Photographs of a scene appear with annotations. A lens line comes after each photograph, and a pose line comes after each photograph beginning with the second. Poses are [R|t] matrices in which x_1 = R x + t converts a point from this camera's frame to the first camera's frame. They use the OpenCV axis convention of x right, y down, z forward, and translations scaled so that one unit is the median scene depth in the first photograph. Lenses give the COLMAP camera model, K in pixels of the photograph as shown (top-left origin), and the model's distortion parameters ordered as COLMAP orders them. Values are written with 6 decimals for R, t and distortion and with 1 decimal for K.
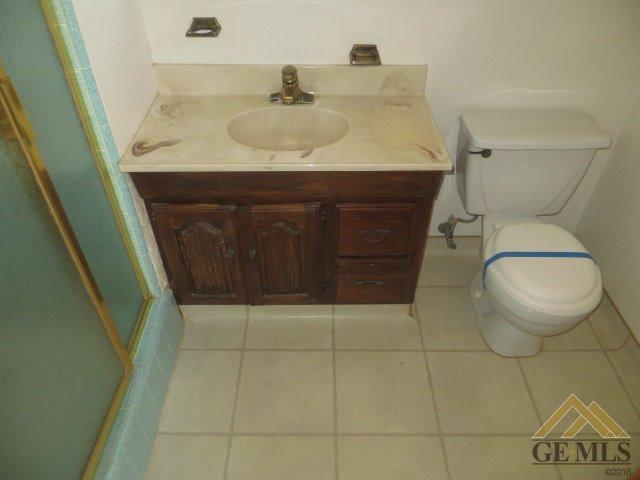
lens RADIAL K [[483.9, 0, 318.7], [0, 483.9, 239.4], [0, 0, 1]] dist [-0.023103, 0.005727]
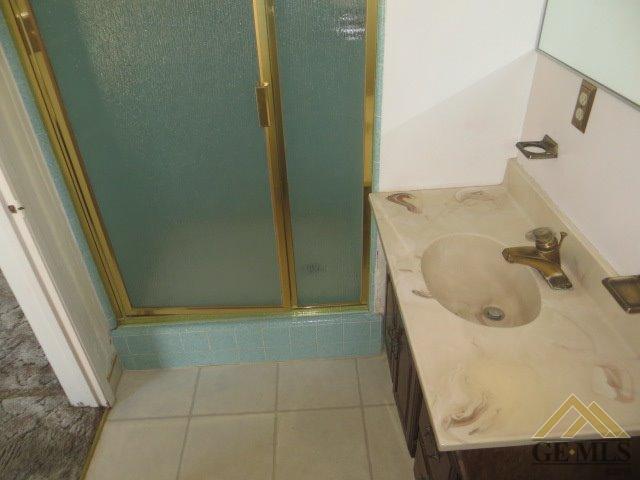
lens RADIAL K [[483.9, 0, 319.7], [0, 483.9, 240.4], [0, 0, 1]] dist [-0.023103, 0.005727]
pose [[0.044427, 0.564118, -0.824498, 0.565245], [-0.621707, 0.661636, 0.419188, -0.440995], [0.781989, 0.493973, 0.380111, 0.427768]]
